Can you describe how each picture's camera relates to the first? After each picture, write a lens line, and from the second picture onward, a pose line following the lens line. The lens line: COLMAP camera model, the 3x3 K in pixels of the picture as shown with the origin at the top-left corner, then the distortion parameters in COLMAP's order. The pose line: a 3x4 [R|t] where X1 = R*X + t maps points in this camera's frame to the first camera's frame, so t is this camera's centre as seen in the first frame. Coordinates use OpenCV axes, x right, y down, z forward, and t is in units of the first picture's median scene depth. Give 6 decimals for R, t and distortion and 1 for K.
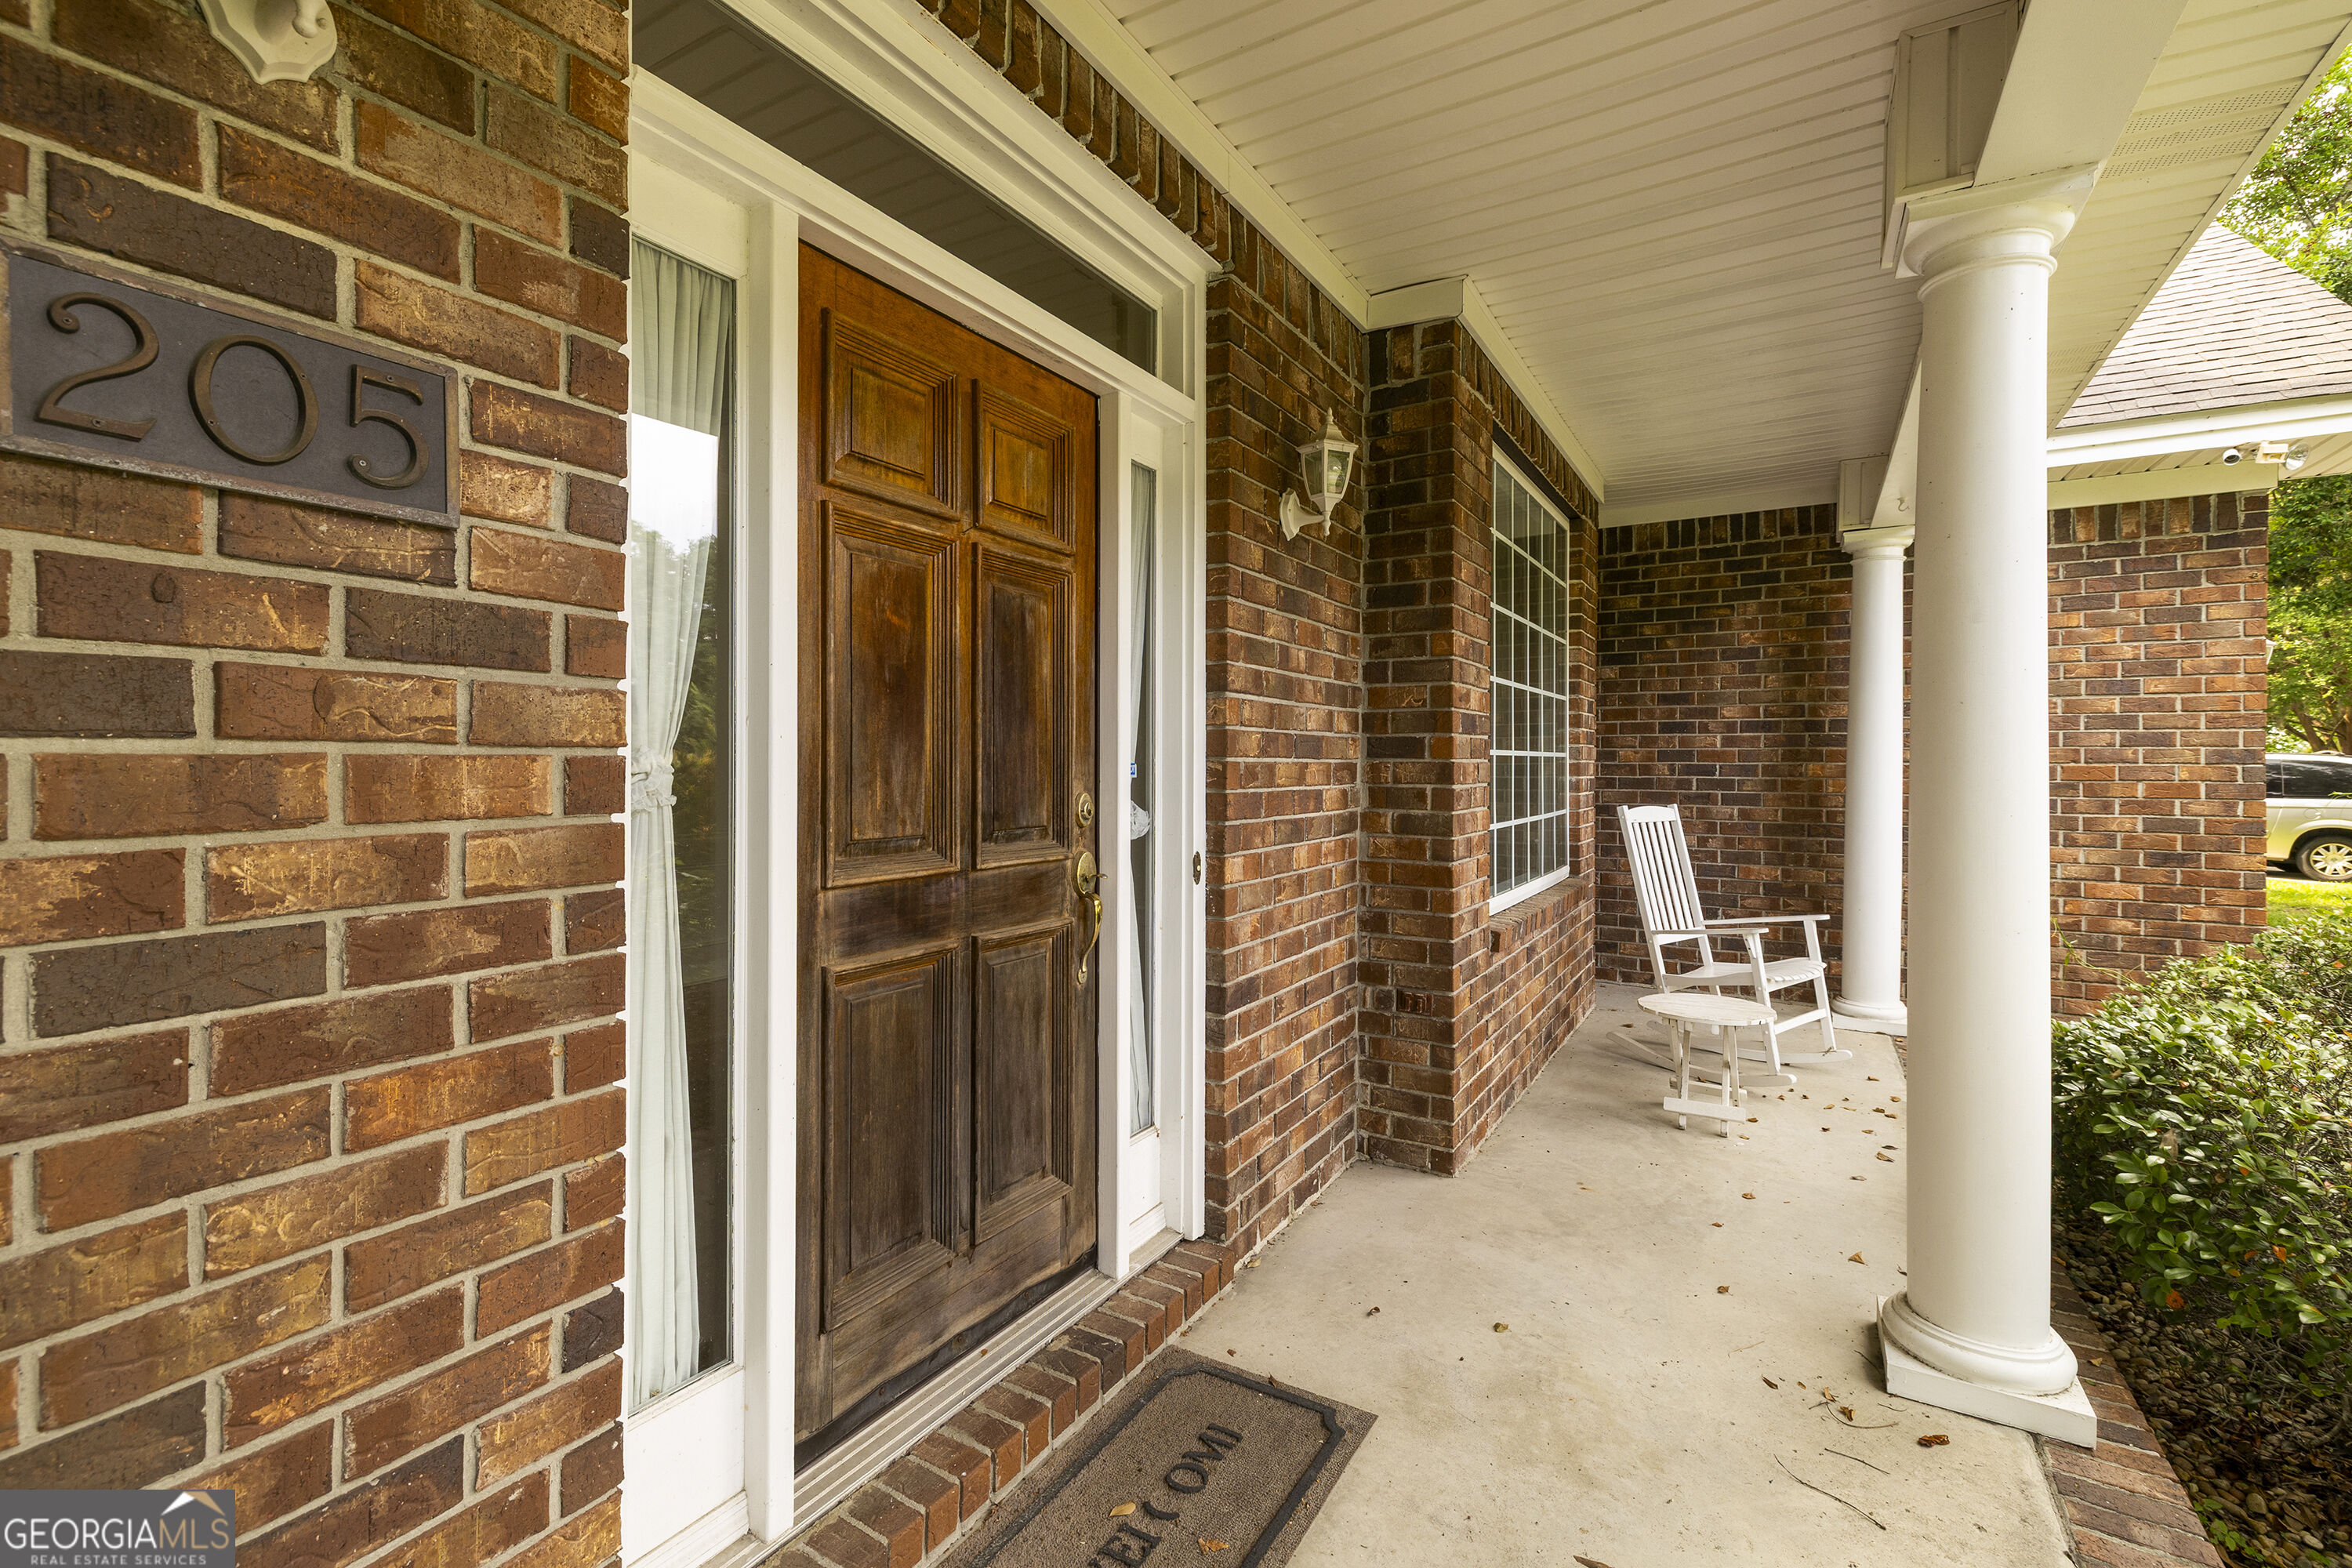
lens RADIAL K [[1025.9, 0, 1168.7], [0, 1025.9, 773.6], [0, 0, 1]] dist [0.010185, -0.001003]
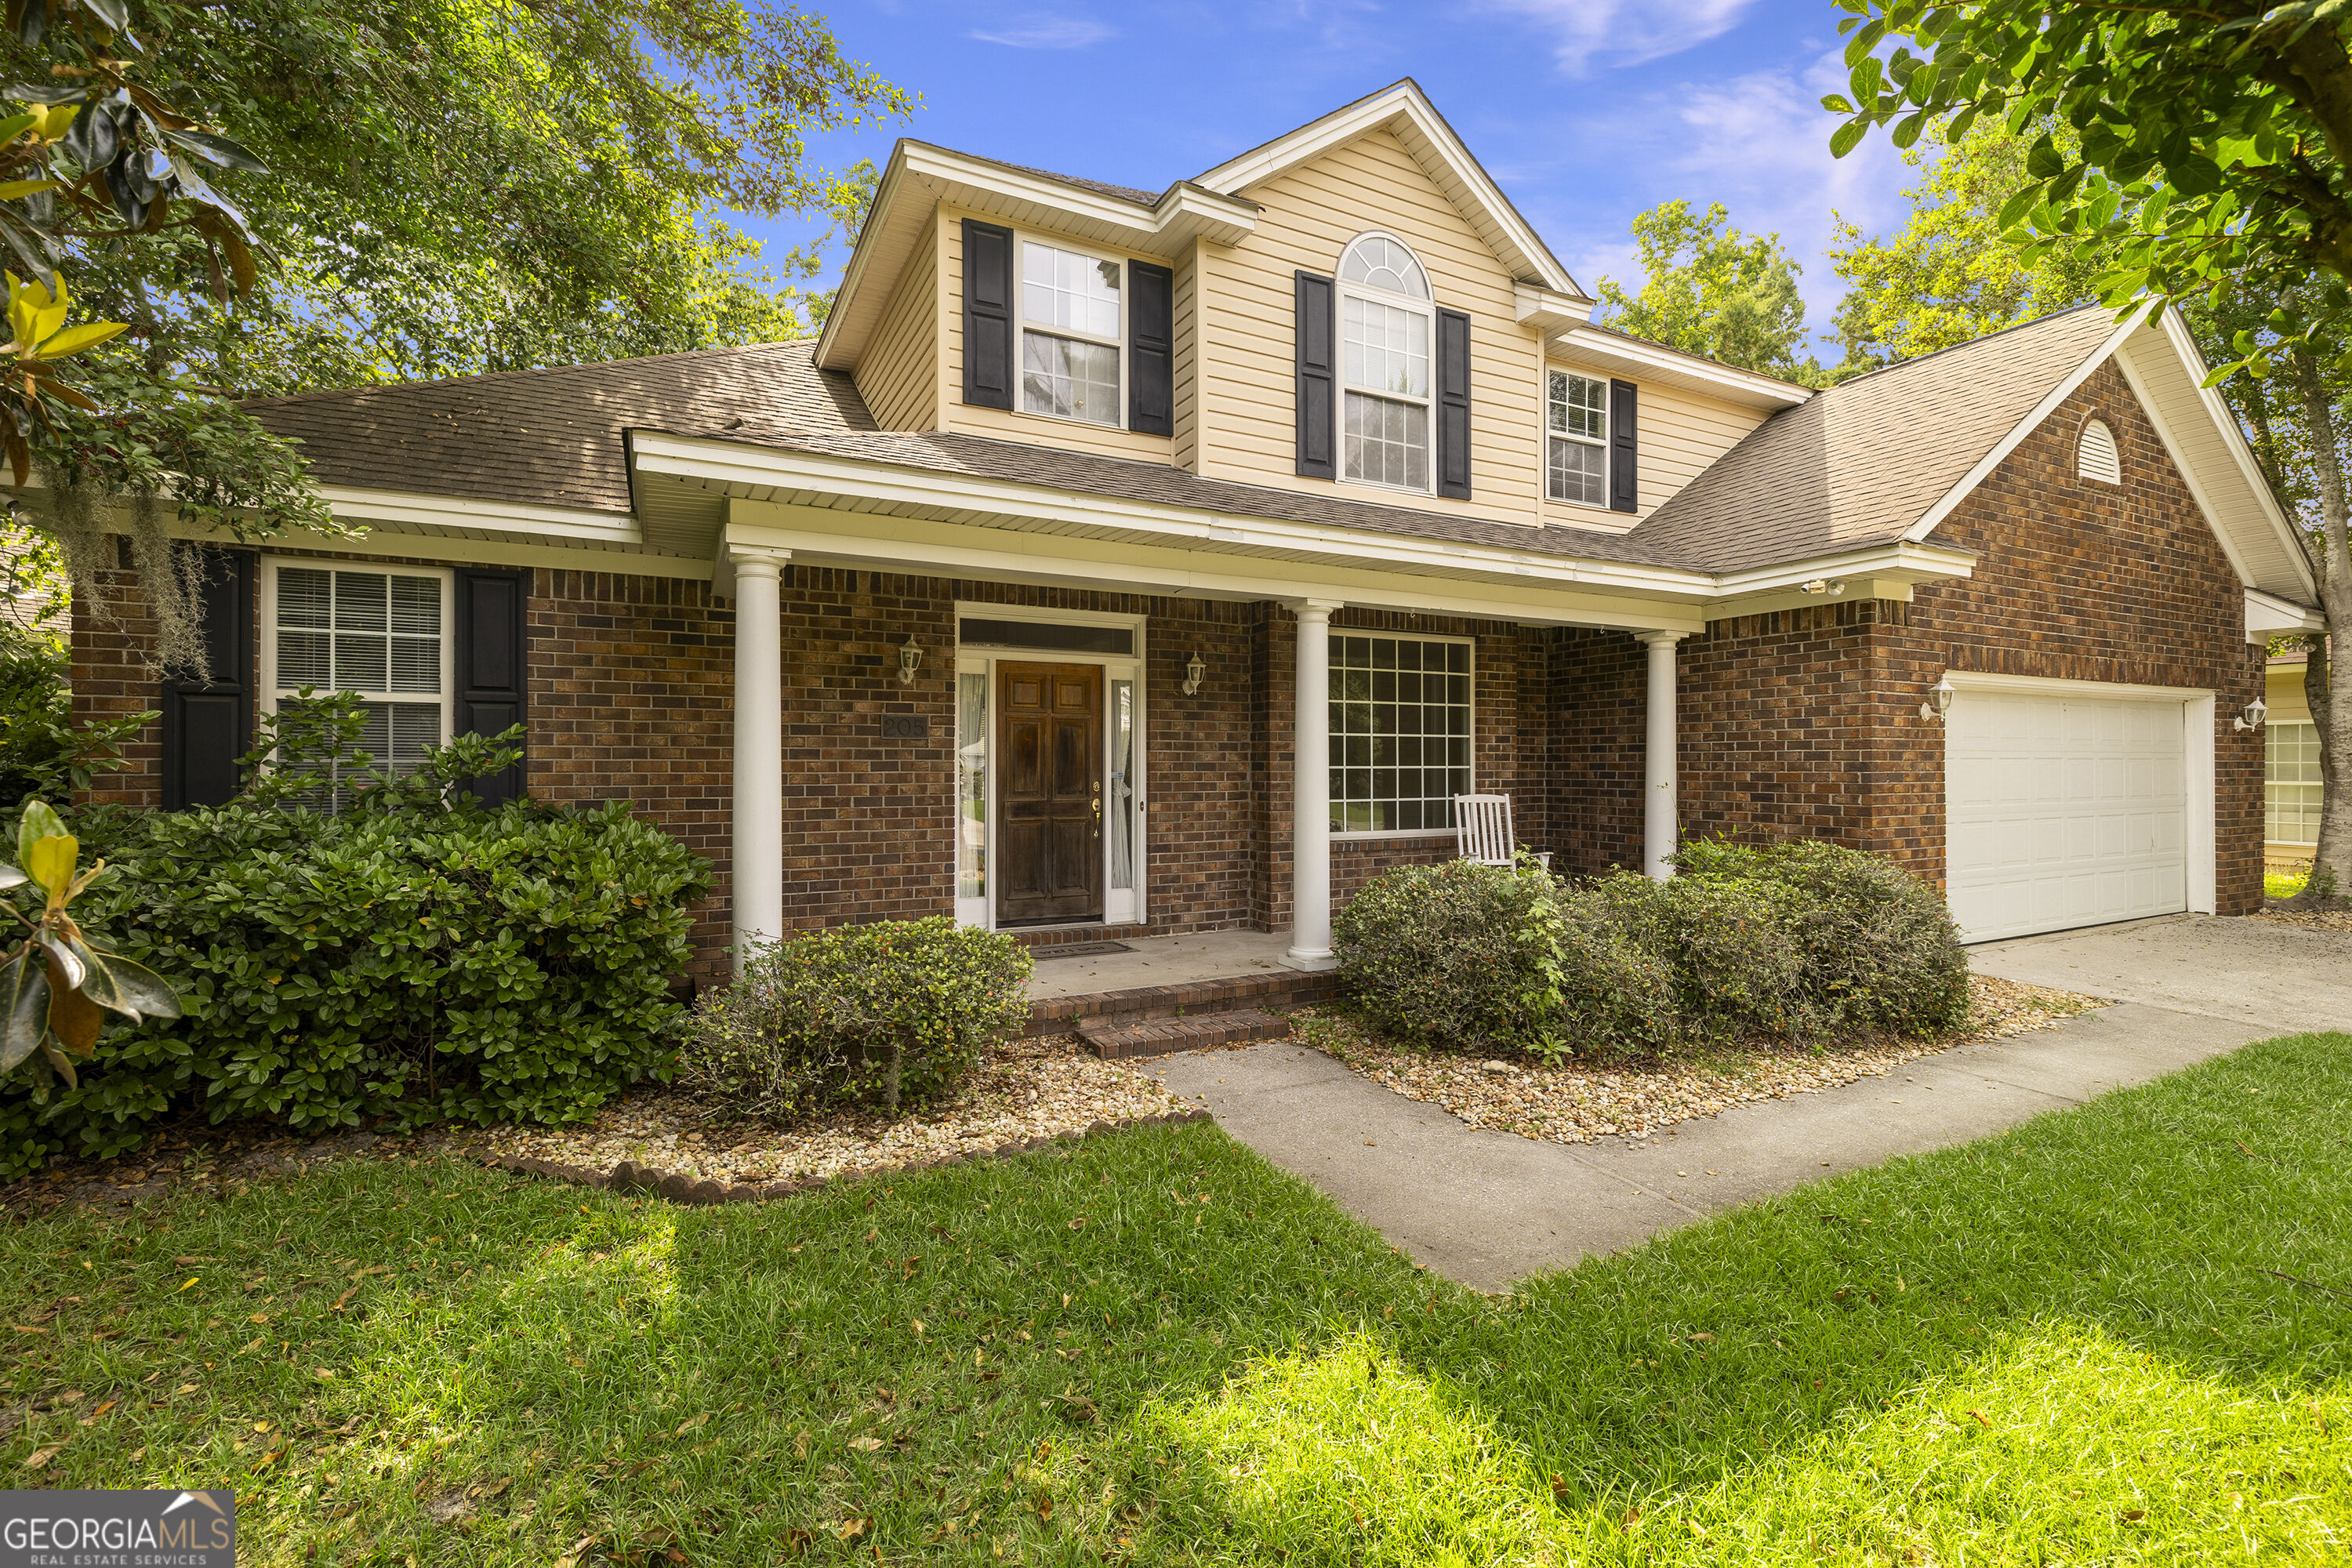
lens RADIAL K [[1025.9, 0, 1184.4], [0, 1025.9, 775.0], [0, 0, 1]] dist [0.010185, -0.001003]
pose [[0.851974, -0.001097, -0.523582, 1.609826], [-0.001790, 0.999986, -0.005008, 0.010291], [0.523580, 0.005204, 0.851960, -1.455255]]
